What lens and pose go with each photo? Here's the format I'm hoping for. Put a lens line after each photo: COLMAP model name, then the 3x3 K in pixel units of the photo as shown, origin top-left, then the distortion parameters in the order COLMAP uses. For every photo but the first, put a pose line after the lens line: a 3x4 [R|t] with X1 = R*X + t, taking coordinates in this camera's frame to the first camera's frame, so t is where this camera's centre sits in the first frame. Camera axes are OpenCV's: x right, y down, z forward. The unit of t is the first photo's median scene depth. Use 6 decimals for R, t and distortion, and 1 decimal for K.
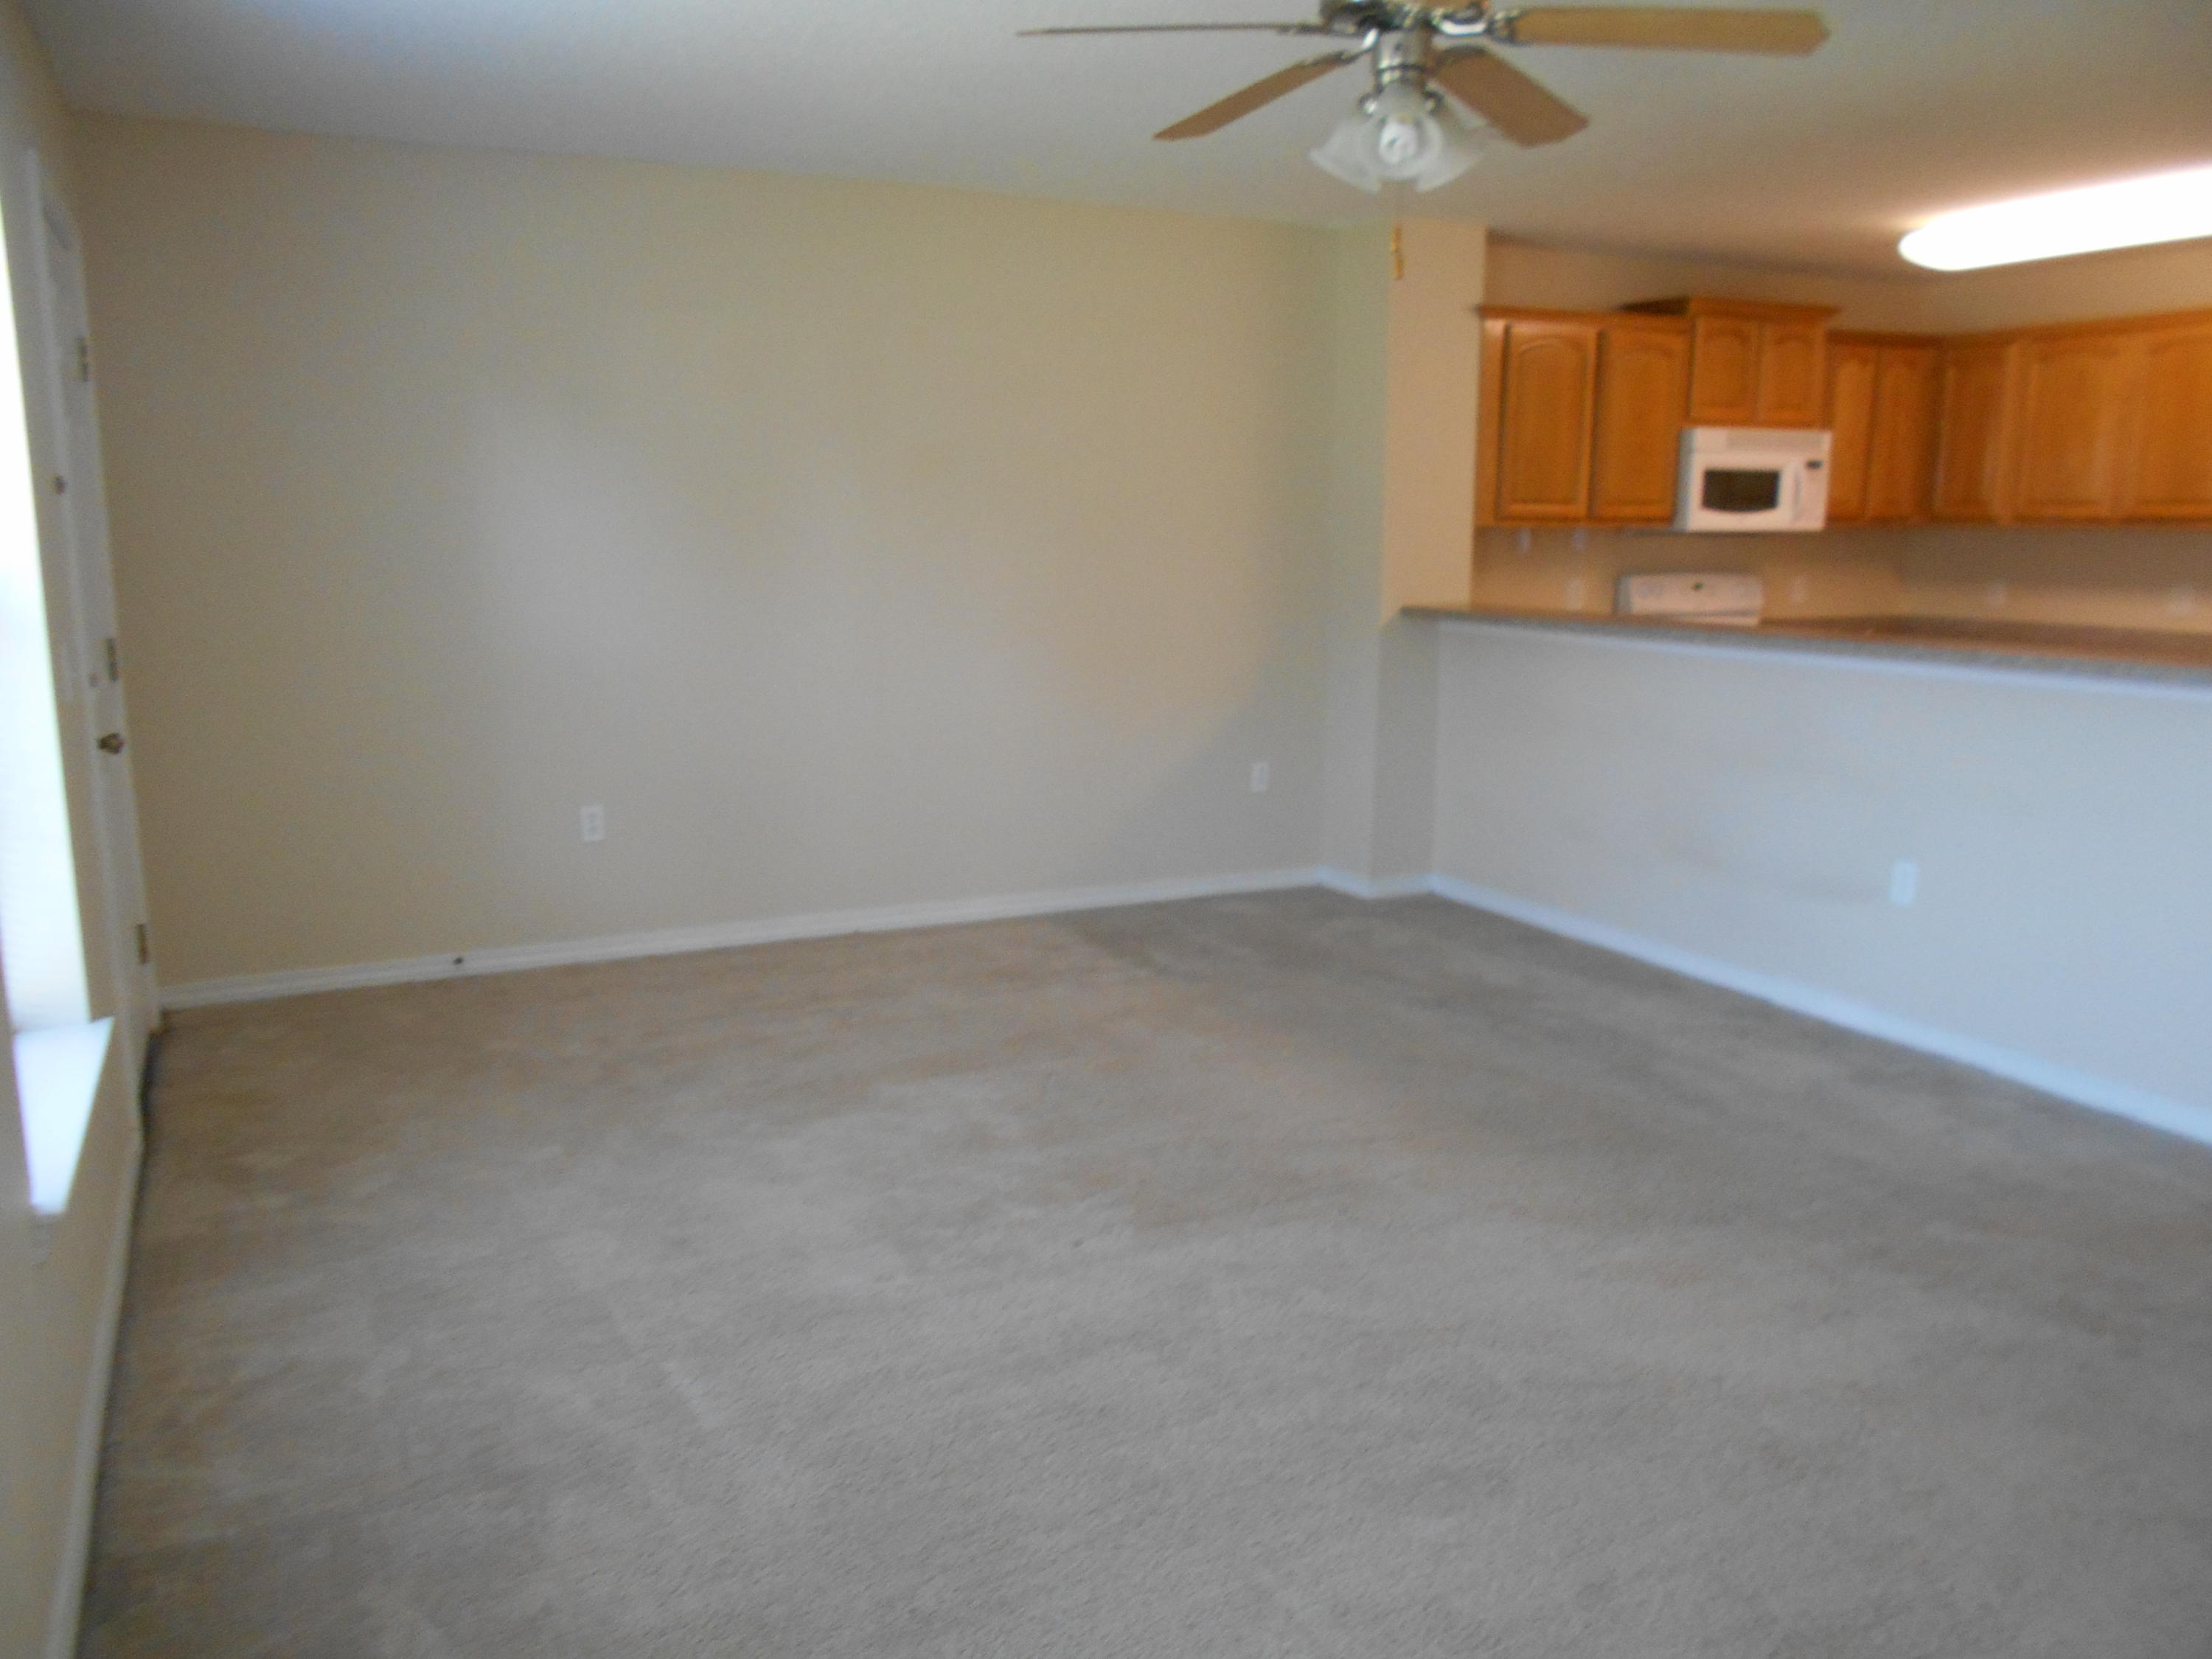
lens RADIAL K [[1698.8, 0, 1173.3], [0, 1698.8, 802.7], [0, 0, 1]] dist [-0.002201, 0.145893]
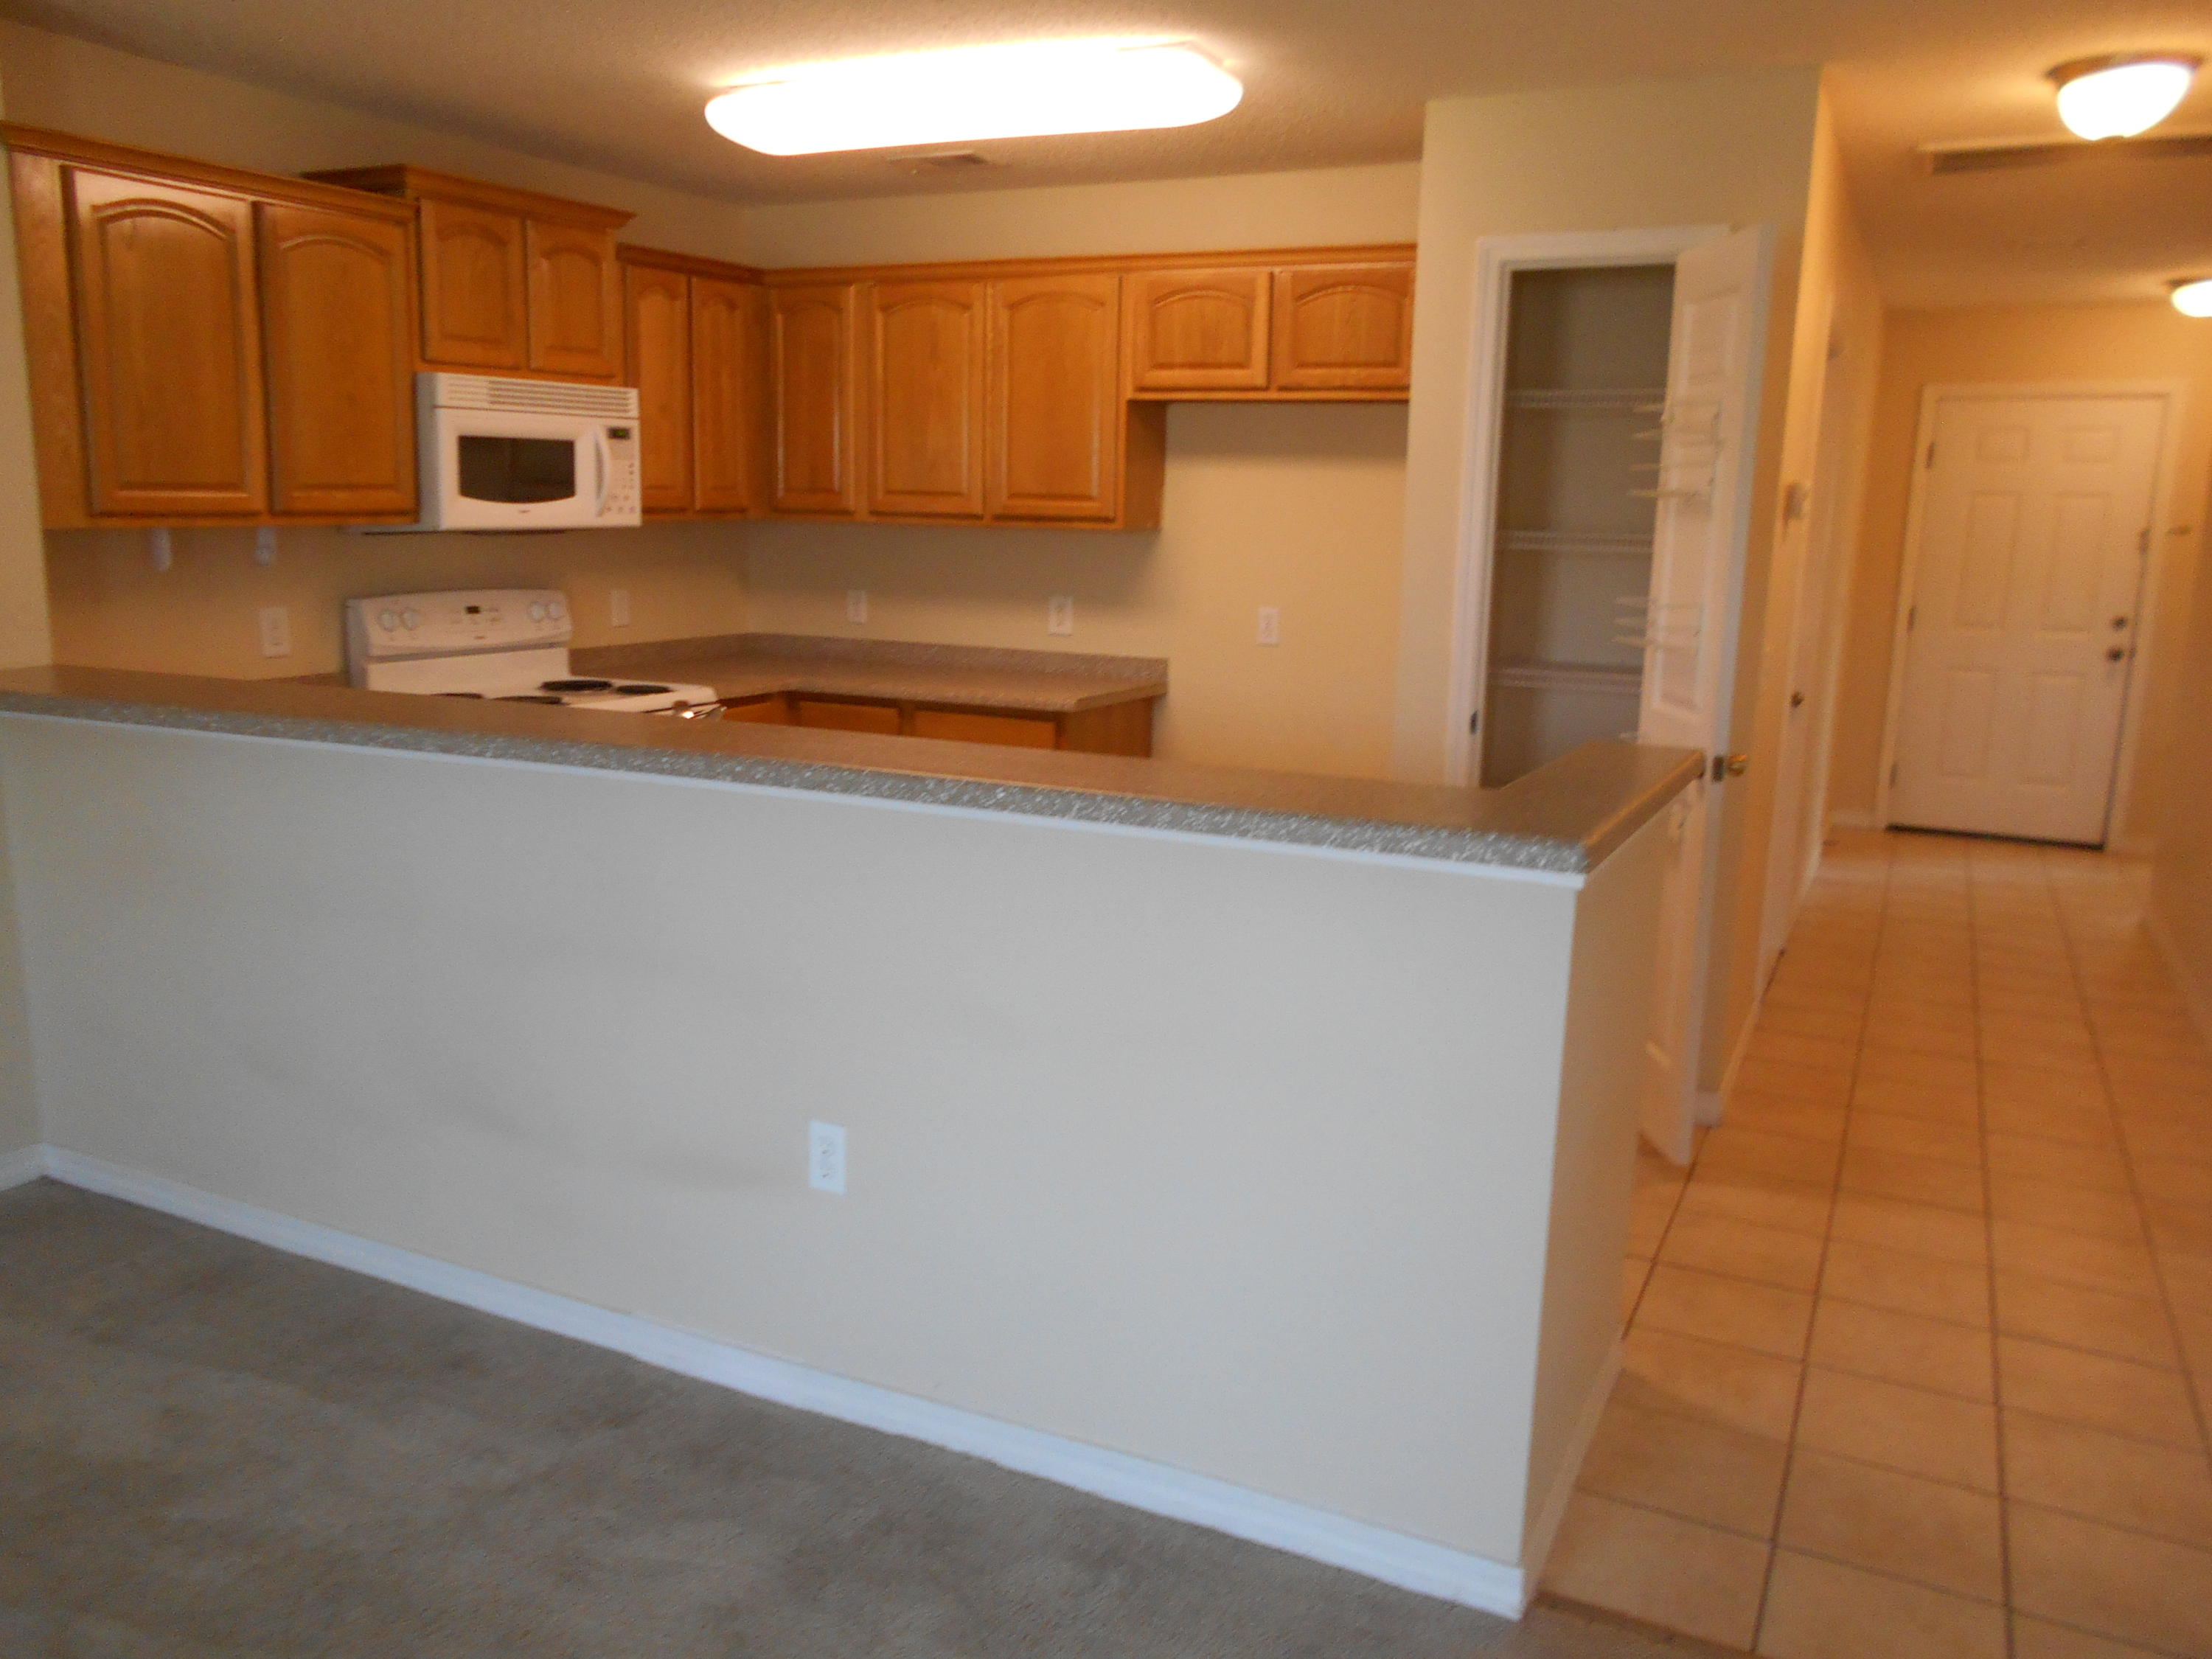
lens RADIAL K [[1698.5, 0, 1106.0], [0, 1698.5, 829.5], [0, 0, 1]] dist [-0.064336, -0.000409]
pose [[0.813524, -0.103918, 0.572171, 0.129569], [0.085831, 0.994585, 0.058601, -0.061551], [-0.575162, 0.001436, 0.818038, 0.328665]]
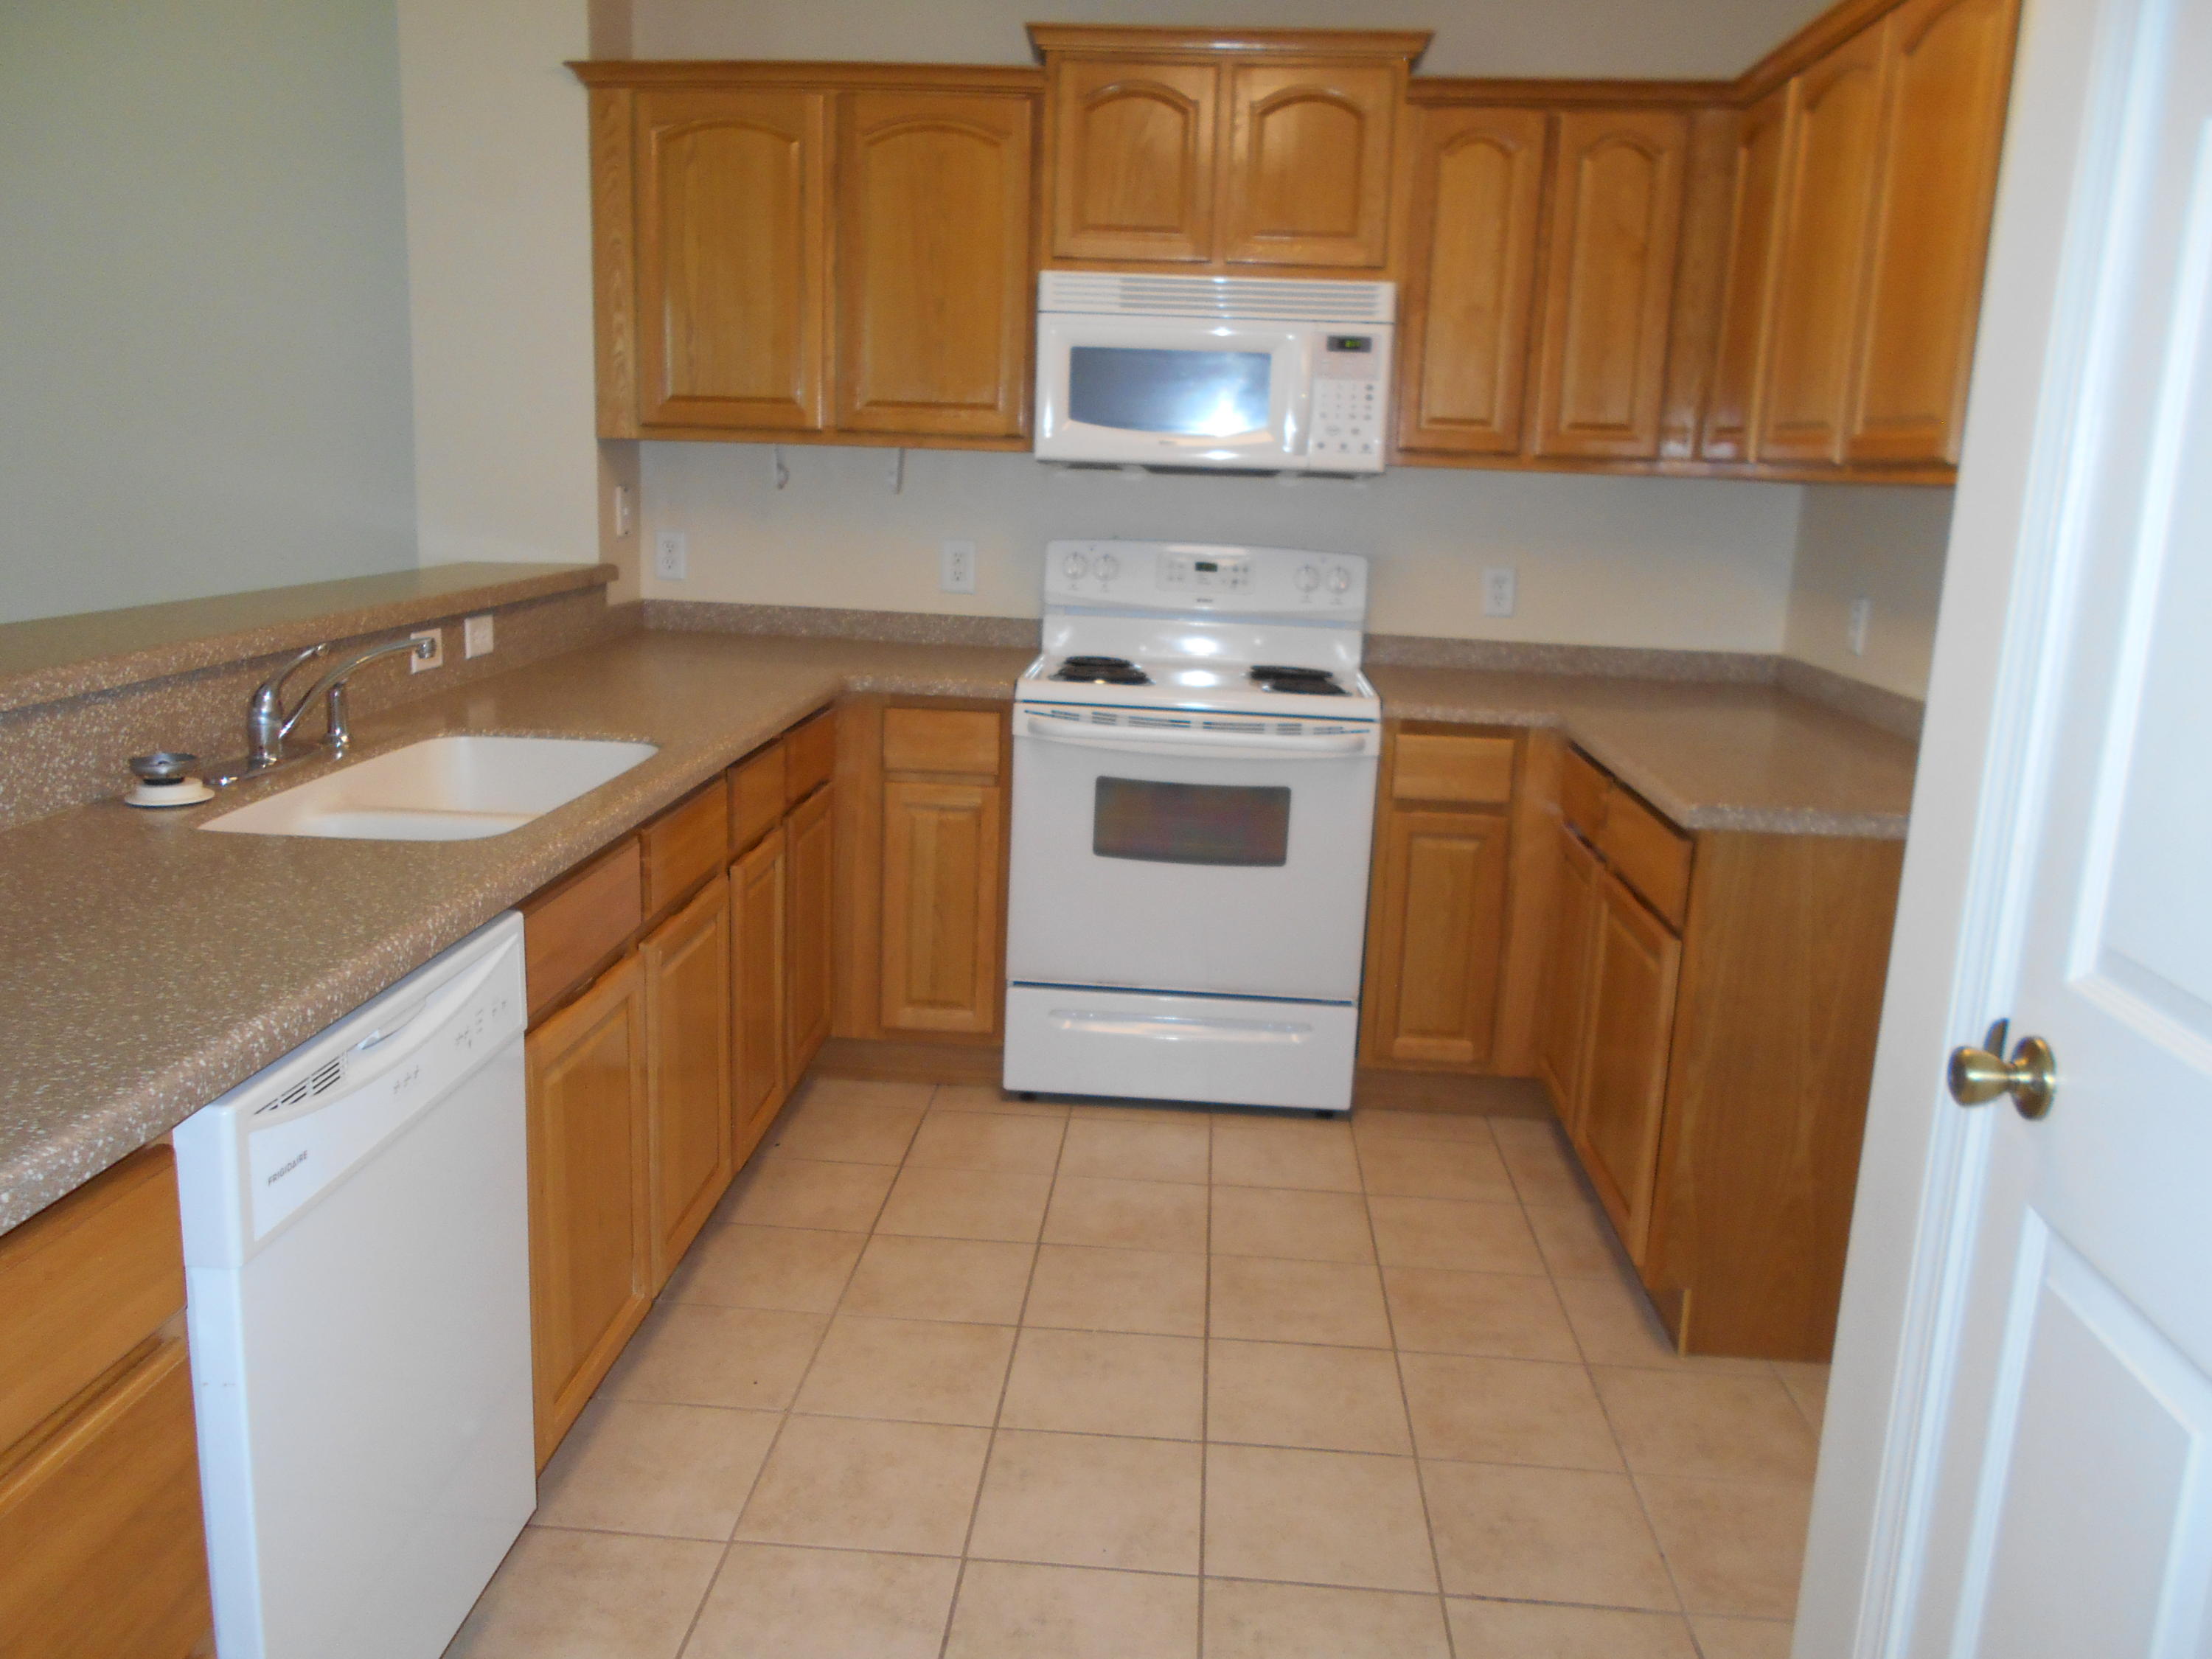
lens RADIAL K [[1720.1, 0, 1106.0], [0, 1720.1, 829.5], [0, 0, 1]] dist [-0.004662, -0.003260]
pose [[0.848357, 0.135719, -0.511734, 0.621646], [-0.121102, 0.990703, 0.061985, -0.077016], [0.515389, 0.009386, 0.856905, 0.528727]]
